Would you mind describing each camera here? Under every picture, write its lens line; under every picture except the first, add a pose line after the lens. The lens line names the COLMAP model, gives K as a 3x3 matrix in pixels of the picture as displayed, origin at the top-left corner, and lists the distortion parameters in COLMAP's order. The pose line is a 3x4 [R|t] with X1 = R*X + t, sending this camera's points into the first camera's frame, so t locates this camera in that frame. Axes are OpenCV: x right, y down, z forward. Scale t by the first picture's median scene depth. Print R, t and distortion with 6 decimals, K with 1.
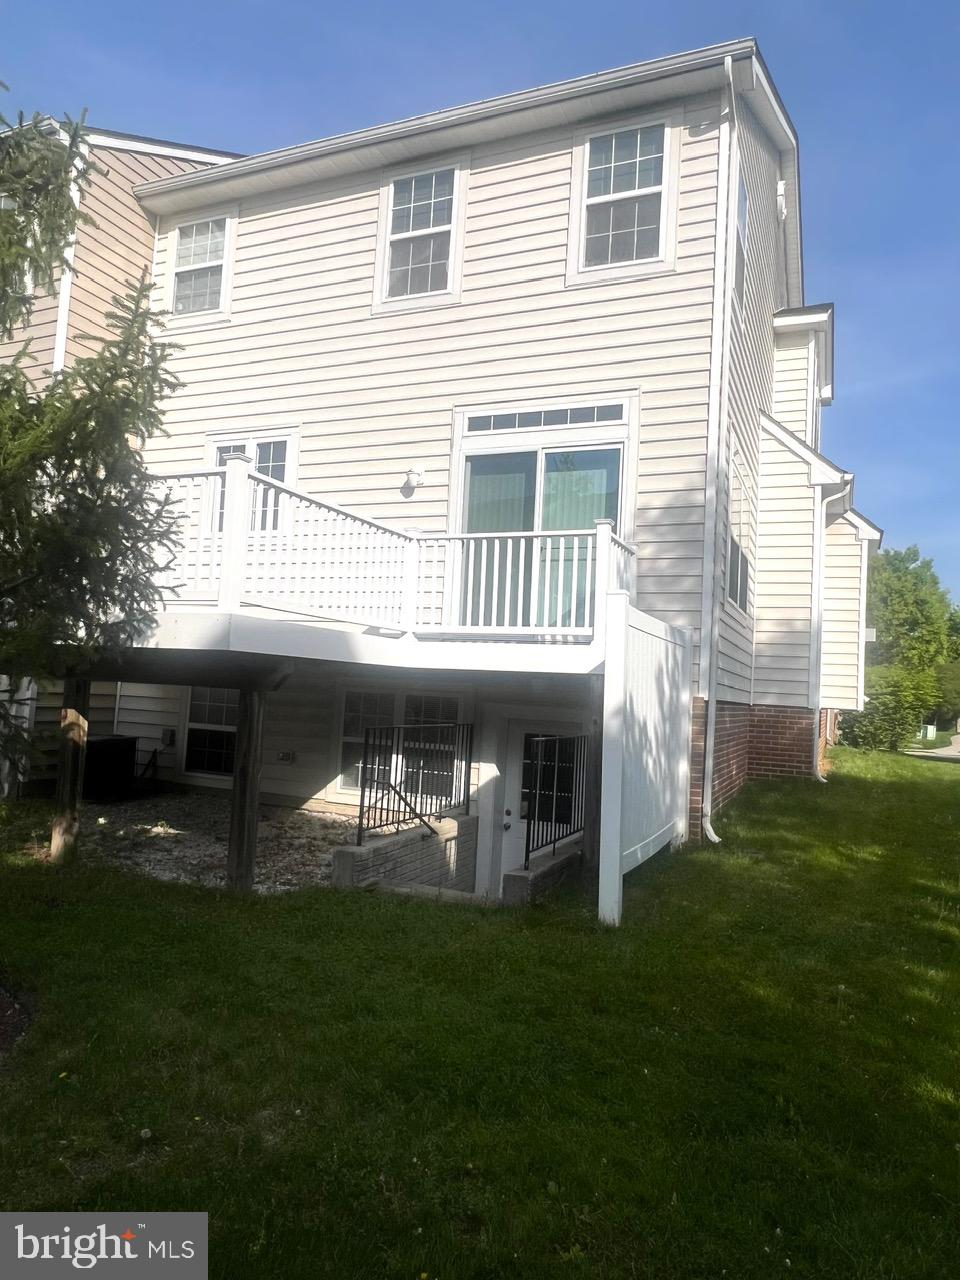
lens RADIAL K [[841.3, 0, 480.0], [0, 841.3, 640.0], [0, 0, 1]] dist [0.001973, 0.002932]
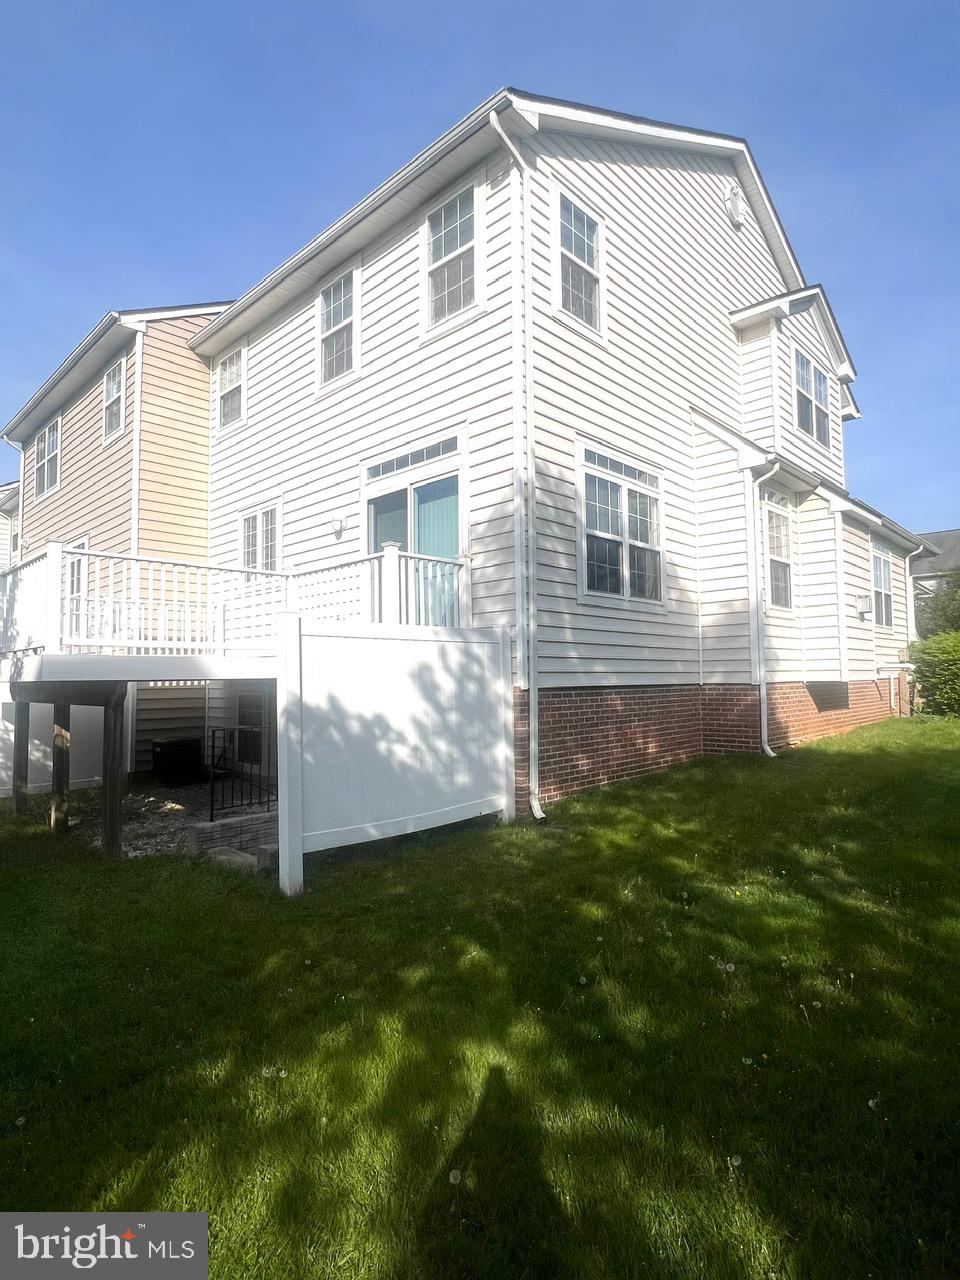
lens RADIAL K [[684.7, 0, 480.0], [0, 684.7, 640.0], [0, 0, 1]] dist [-0.003033, -0.001103]
pose [[0.934709, -0.086372, -0.344761, 0.462923], [0.085628, 0.996175, -0.017417, 0.015311], [0.344946, -0.013241, 0.938529, 0.119799]]
